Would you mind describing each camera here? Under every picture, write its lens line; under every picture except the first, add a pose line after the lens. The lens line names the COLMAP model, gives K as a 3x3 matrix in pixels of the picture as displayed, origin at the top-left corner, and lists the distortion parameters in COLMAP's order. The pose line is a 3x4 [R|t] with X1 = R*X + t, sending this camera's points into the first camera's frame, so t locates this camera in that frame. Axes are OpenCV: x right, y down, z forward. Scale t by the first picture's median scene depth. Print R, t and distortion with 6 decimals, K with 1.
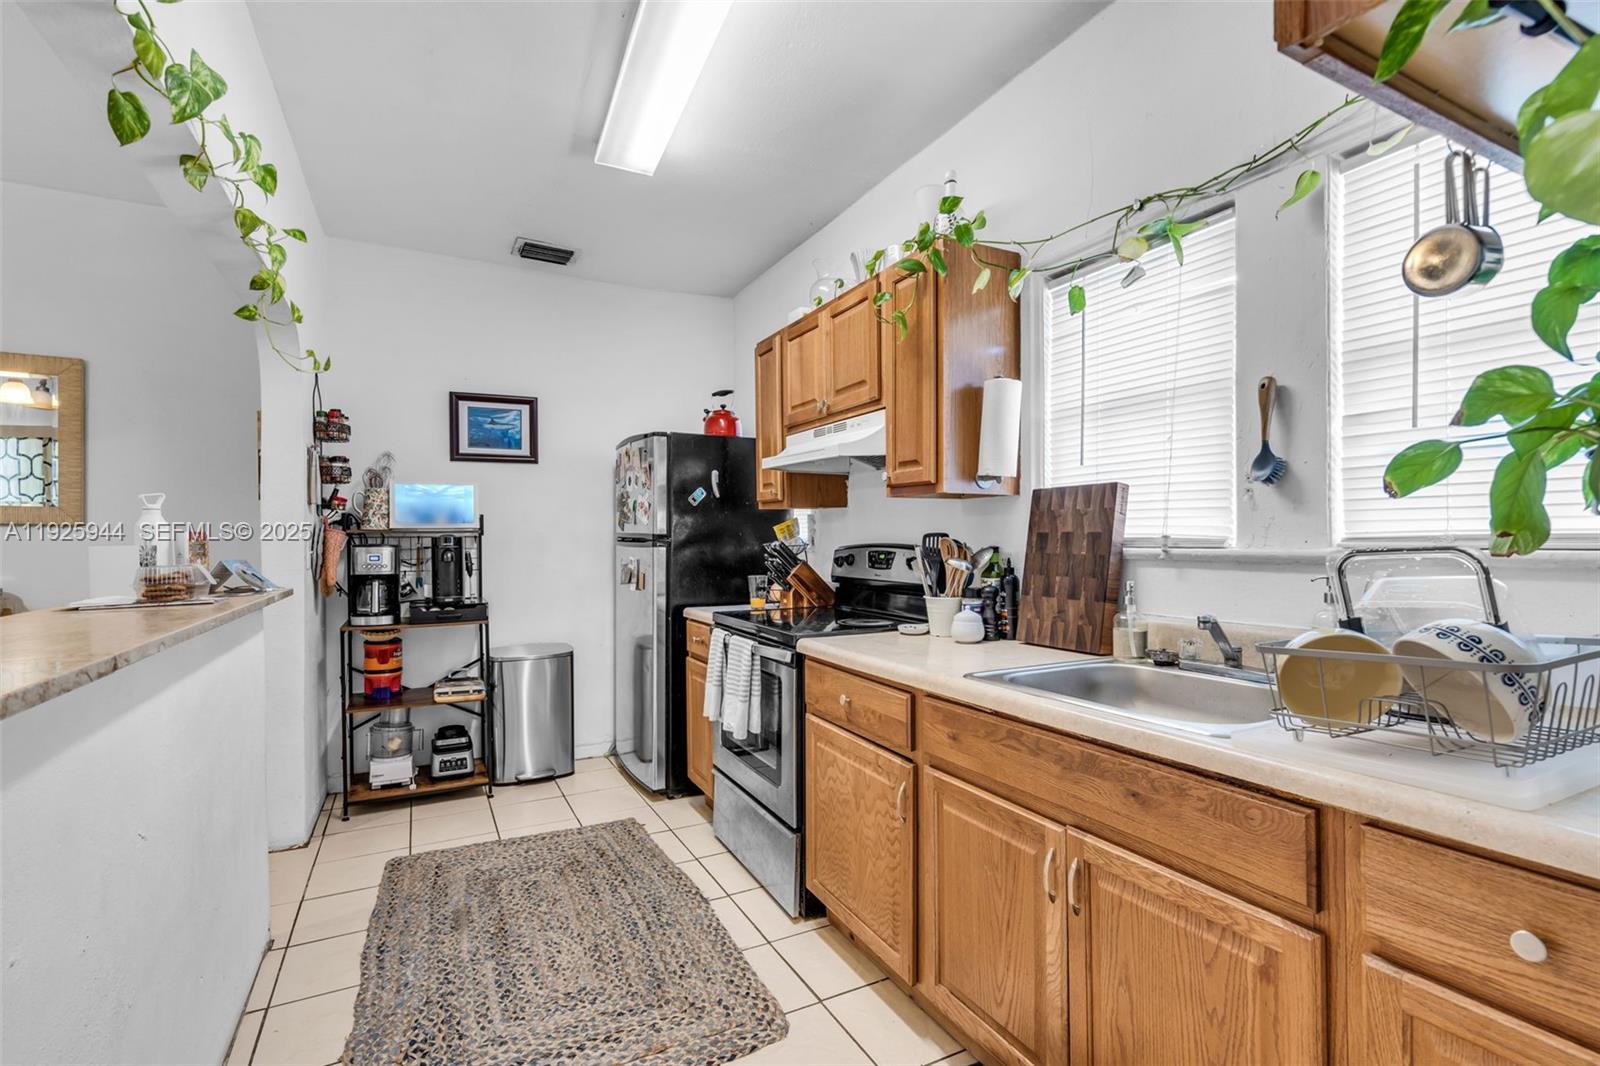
lens RADIAL K [[740.8, 0, 800.0], [0, 740.8, 533.0], [0, 0, 1]] dist [-0.000538, 0.000058]
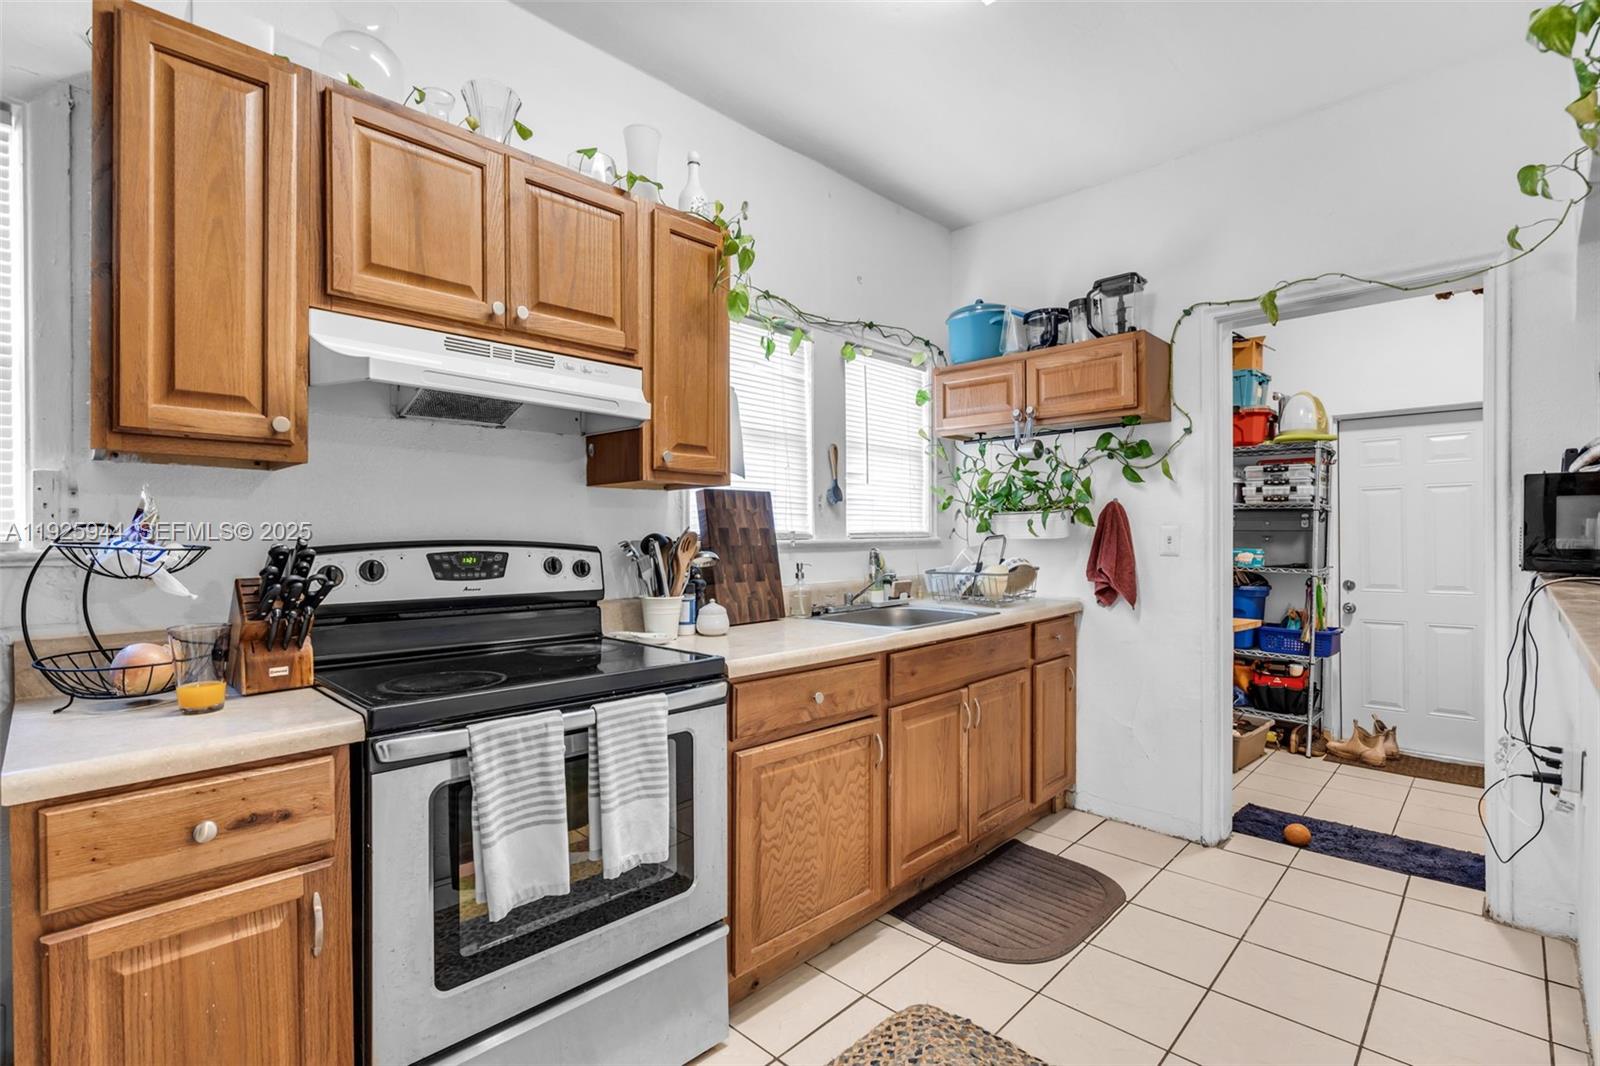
lens RADIAL K [[745.3, 0, 800.0], [0, 745.3, 533.0], [0, 0, 1]] dist [-0.002250, -0.000059]
pose [[-0.321086, 0.010054, 0.946997, -0.823318], [-0.000171, 0.999943, -0.010675, 0.020222], [-0.947050, -0.003590, -0.321066, 1.288066]]
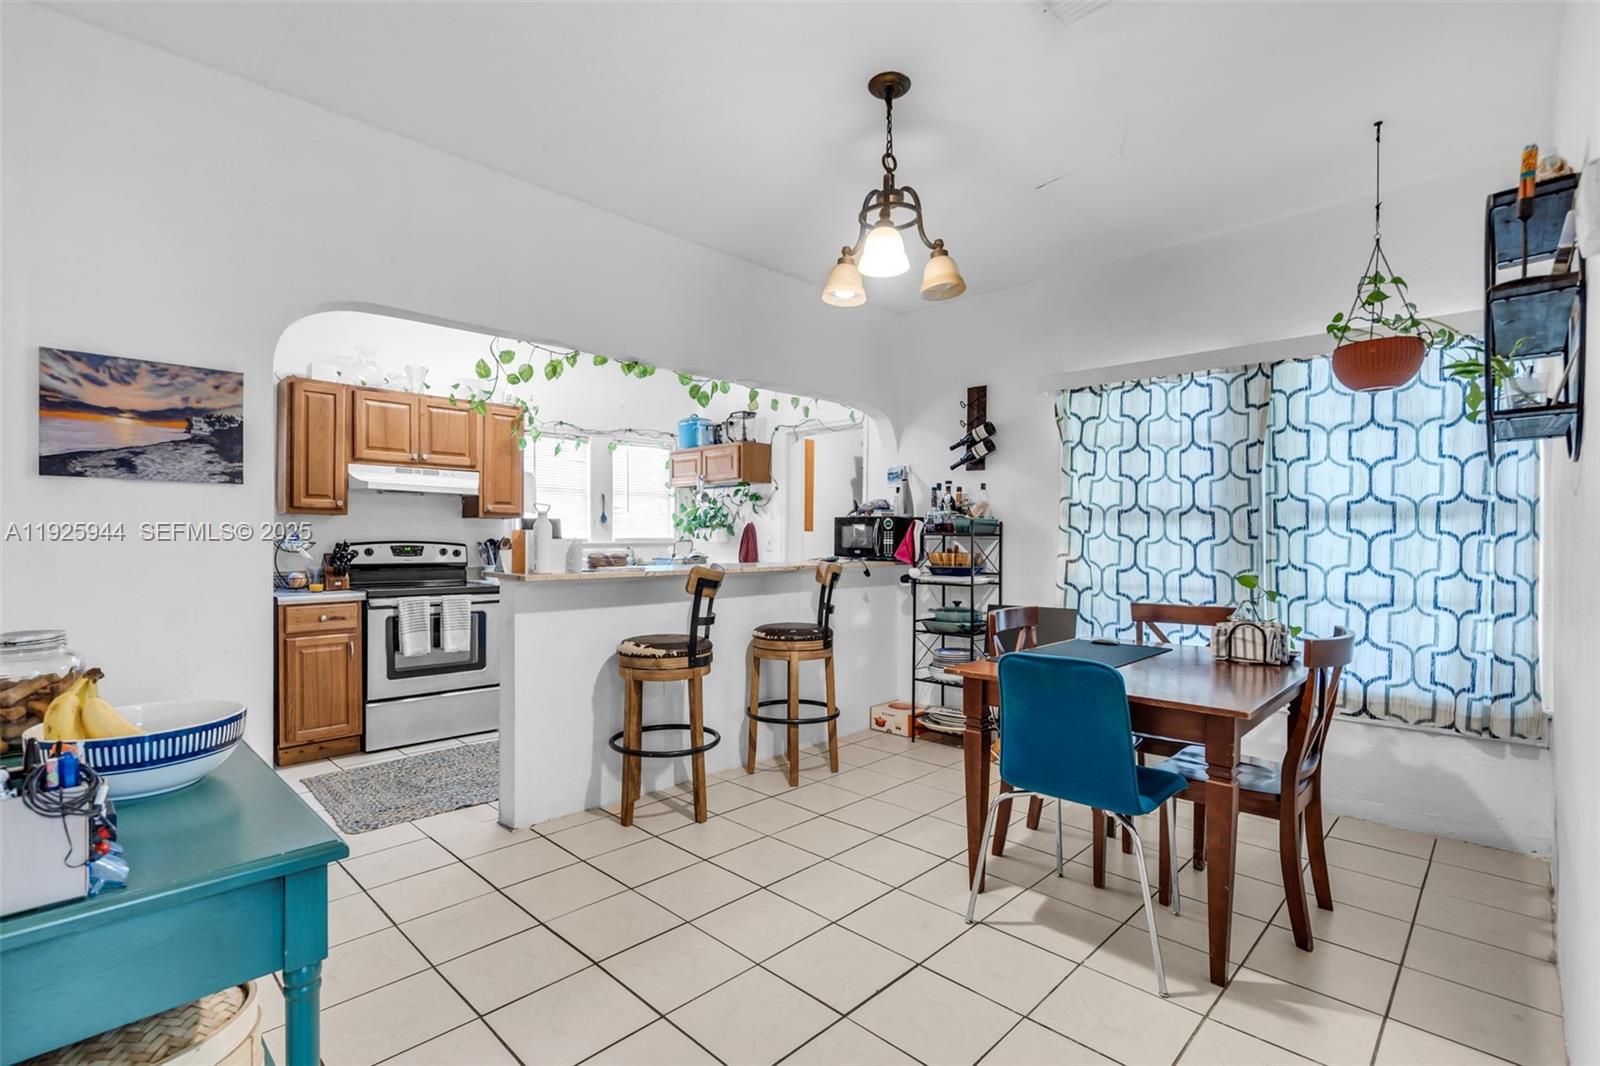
lens RADIAL K [[740.8, 0, 788.2], [0, 740.8, 537.4], [0, 0, 1]] dist [-0.002031, 0.000458]
pose [[-0.307219, 0.006659, 0.951616, -2.362913], [-0.006878, 0.999934, -0.009218, 0.021410], [-0.951614, -0.009377, -0.307153, 0.963955]]
